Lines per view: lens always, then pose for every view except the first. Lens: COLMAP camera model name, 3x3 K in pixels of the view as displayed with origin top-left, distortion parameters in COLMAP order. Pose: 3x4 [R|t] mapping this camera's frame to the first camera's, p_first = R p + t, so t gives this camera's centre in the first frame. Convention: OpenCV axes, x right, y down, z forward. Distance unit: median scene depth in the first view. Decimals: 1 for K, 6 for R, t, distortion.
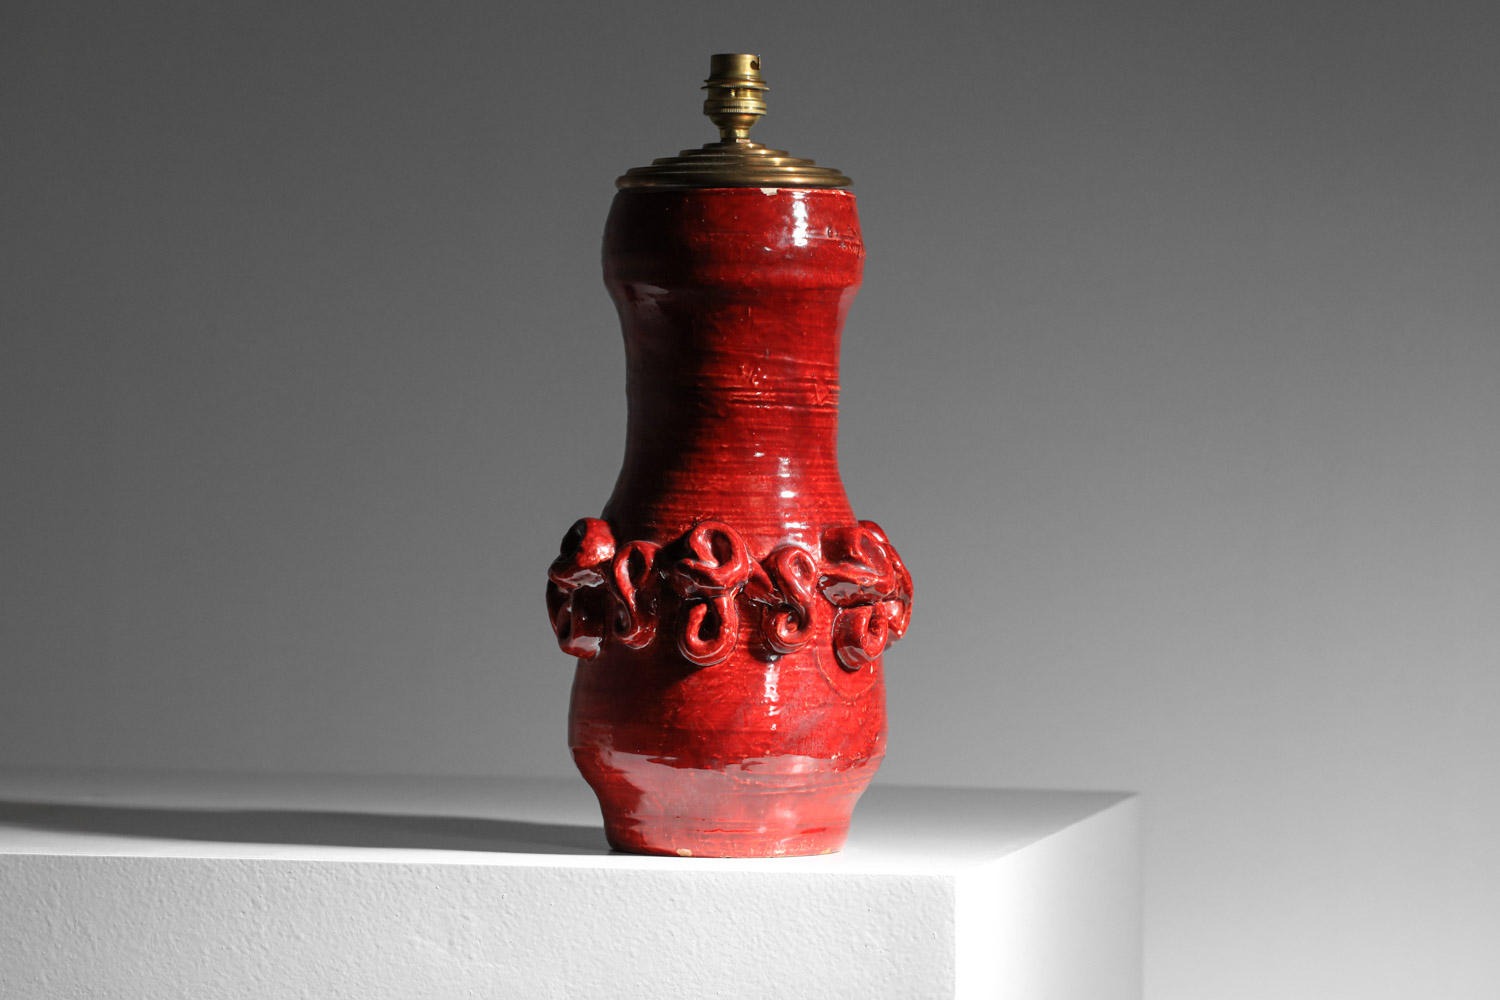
lens RADIAL K [[4738.8, 0, 750.0], [0, 4738.8, 500.0], [0, 0, 1]] dist [-0.007241, -0.160310]
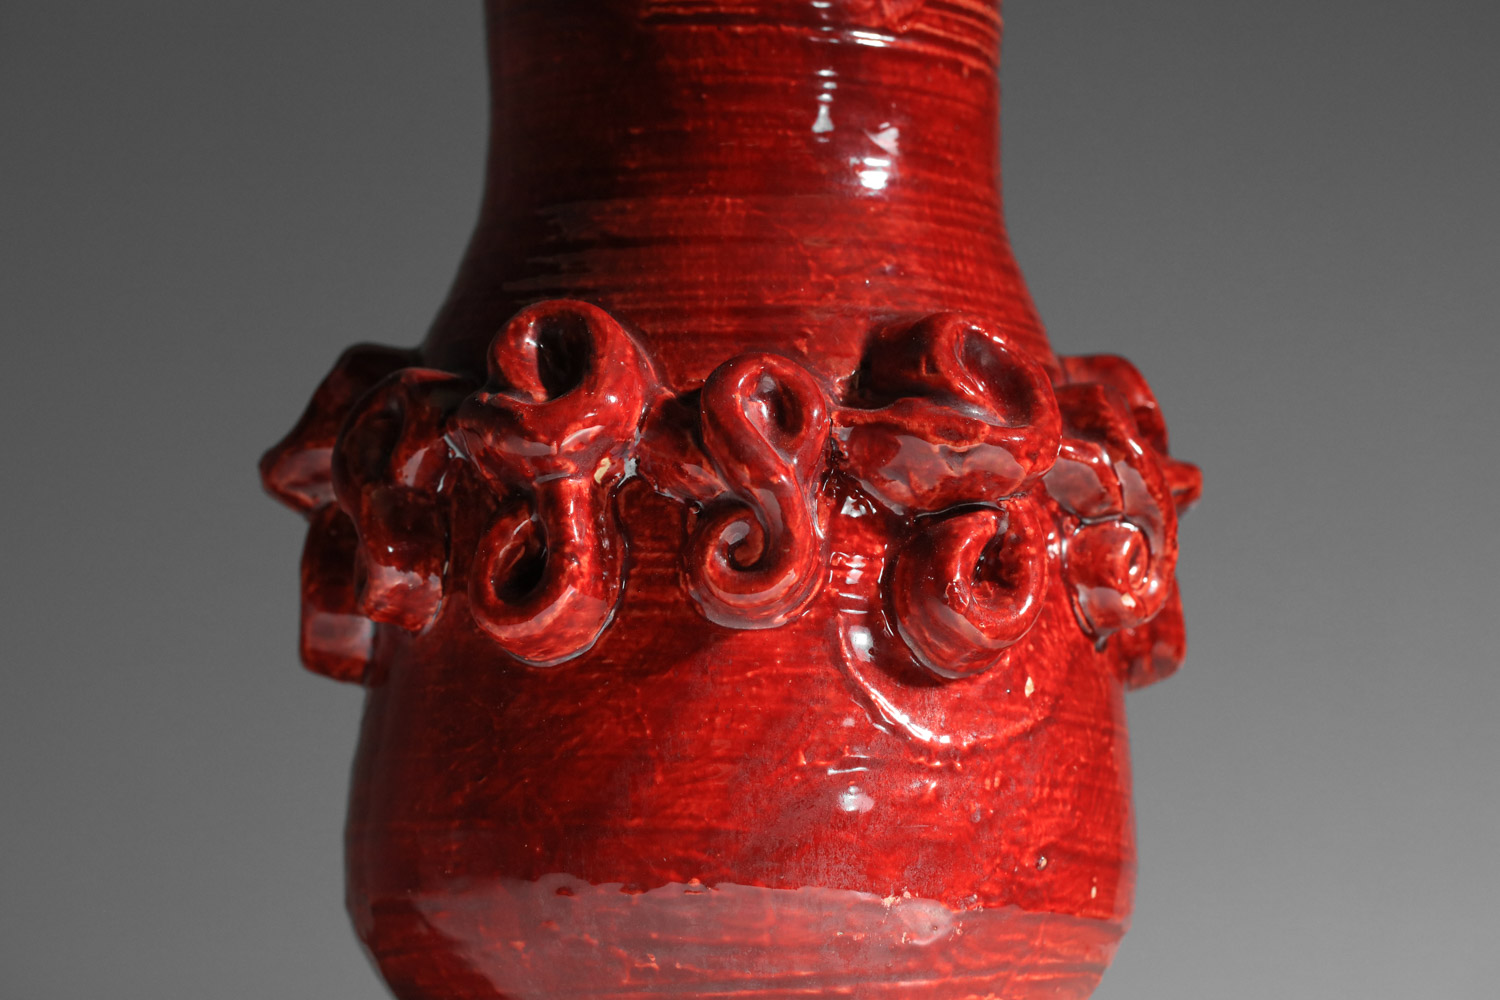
lens RADIAL K [[4738.8, 0, 750.0], [0, 4738.8, 500.0], [0, 0, 1]] dist [-0.007241, -0.160310]
pose [[0.940471, -0.048197, -0.336438, 0.137132], [0.007828, 0.992703, -0.120329, 0.067884], [0.339783, 0.110533, 0.933986, 0.632560]]
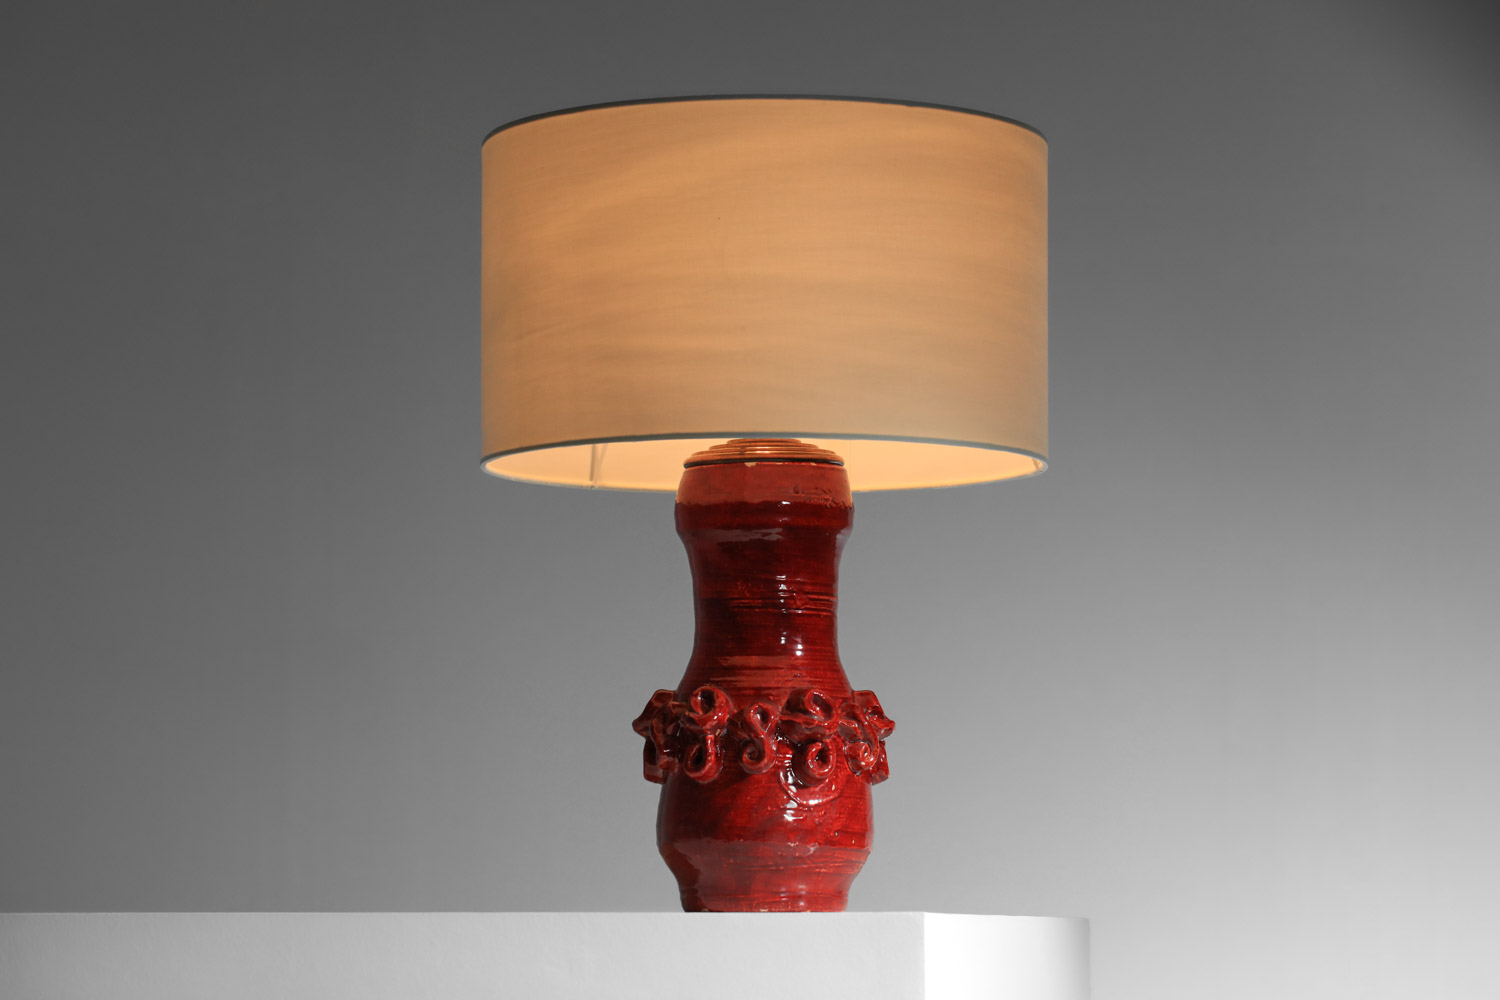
lens RADIAL K [[4738.8, 0, 750.0], [0, 4738.8, 500.0], [0, 0, 1]] dist [-0.007241, -0.160310]
pose [[0.895048, -0.048294, -0.443347, 0.661750], [0.005648, 0.995267, -0.097014, 0.090120], [0.445933, 0.084328, 0.891085, -0.326025]]
